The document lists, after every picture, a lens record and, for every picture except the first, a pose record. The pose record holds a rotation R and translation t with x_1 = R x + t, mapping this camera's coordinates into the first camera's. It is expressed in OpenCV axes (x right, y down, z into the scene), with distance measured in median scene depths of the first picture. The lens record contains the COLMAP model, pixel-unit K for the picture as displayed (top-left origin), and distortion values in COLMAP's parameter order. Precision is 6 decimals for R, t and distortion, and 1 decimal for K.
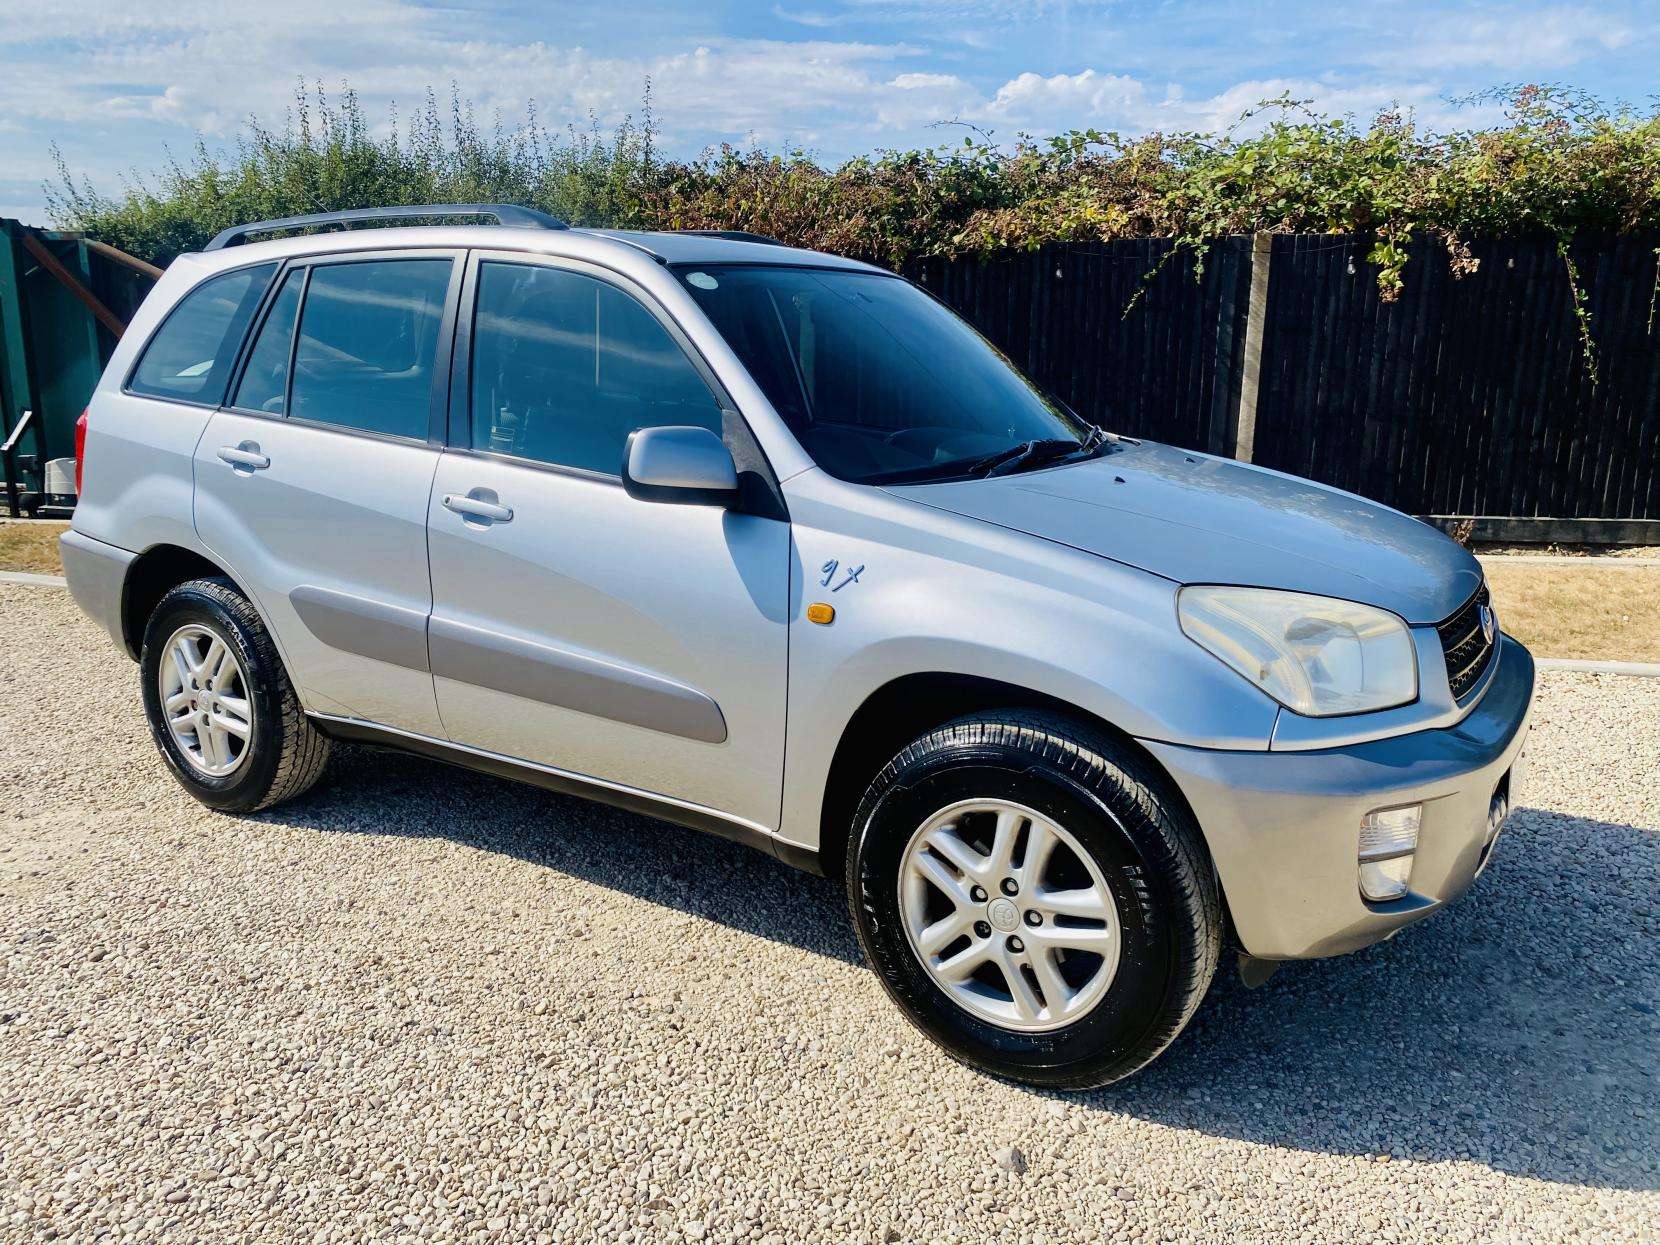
lens RADIAL K [[1278.0, 0, 835.3], [0, 1278.0, 615.5], [0, 0, 1]] dist [0.016209, -0.010546]
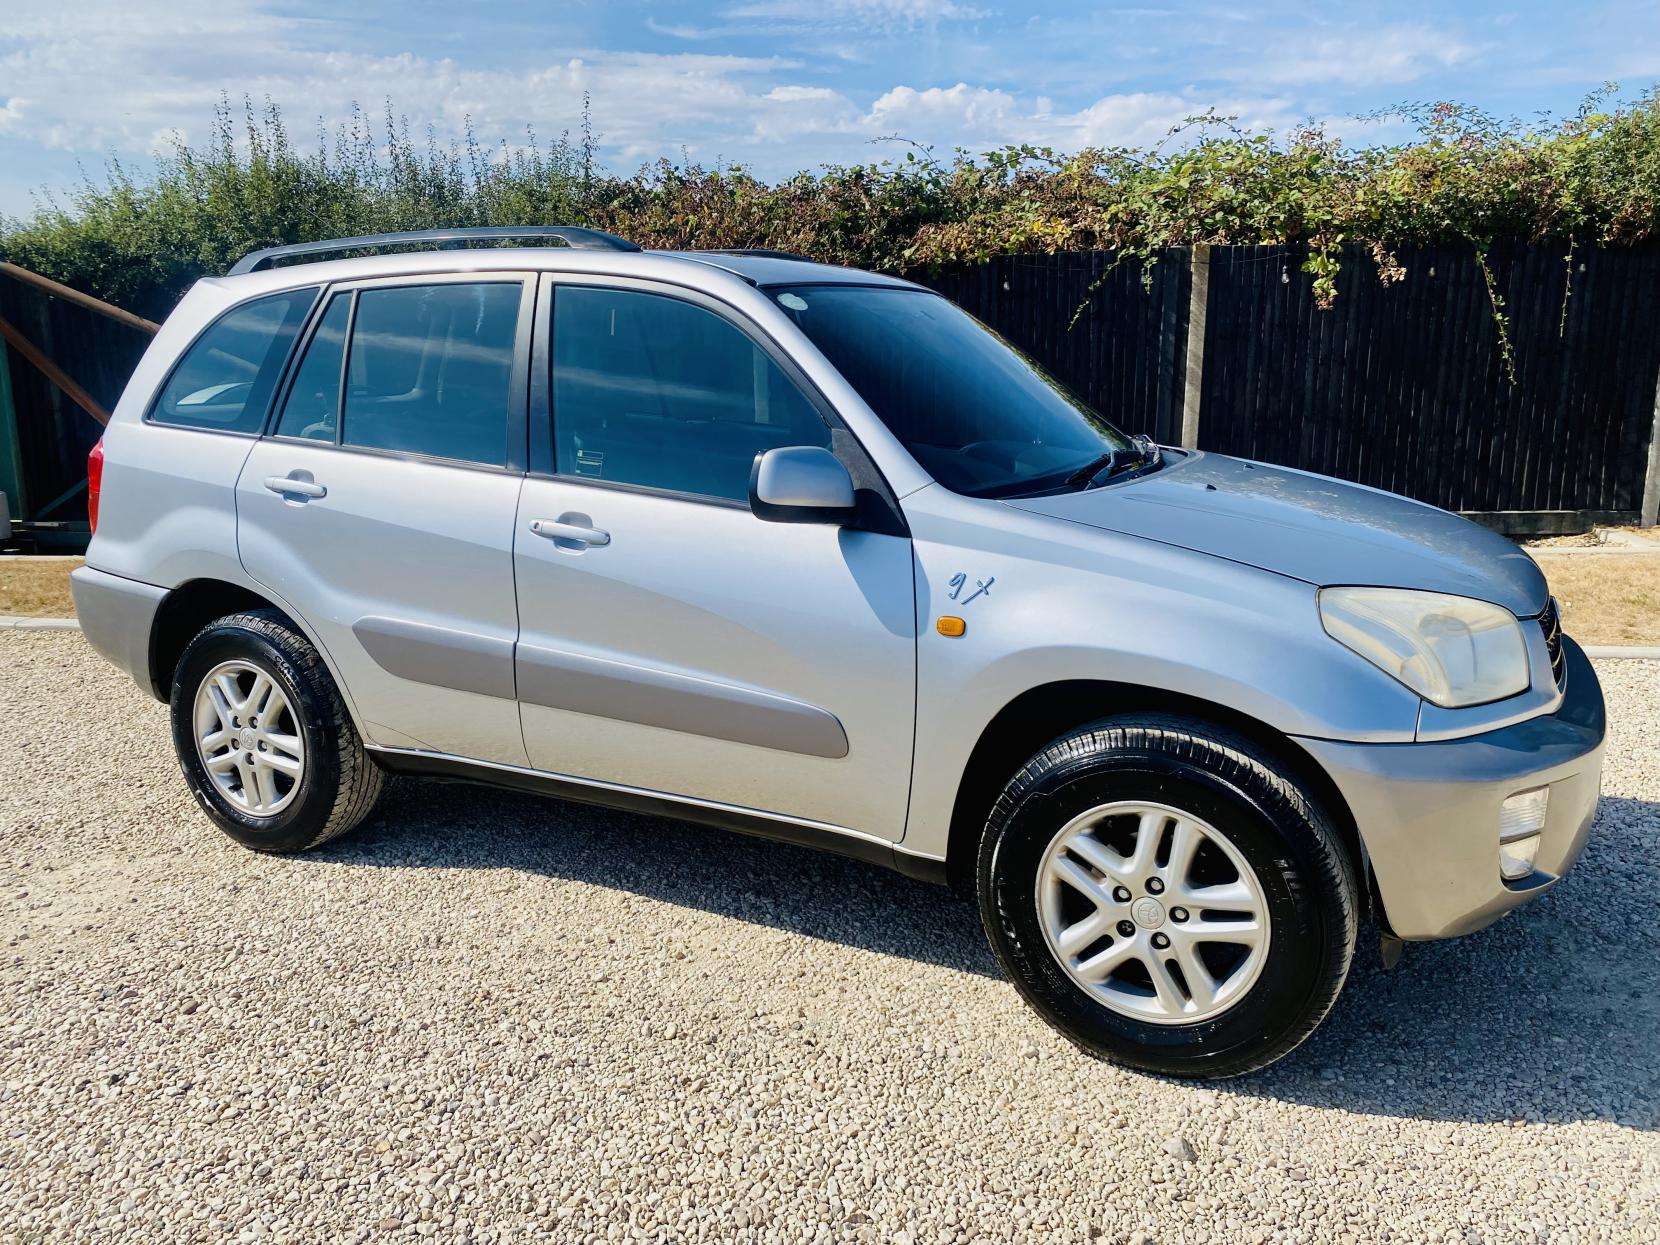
lens RADIAL K [[1278.0, 0, 835.3], [0, 1278.0, 615.5], [0, 0, 1]] dist [0.016209, -0.010546]
pose [[0.995307, -0.034292, 0.090491, -0.164046], [0.035029, 0.999365, -0.006567, -0.005869], [-0.090208, 0.009705, 0.995876, -0.004993]]
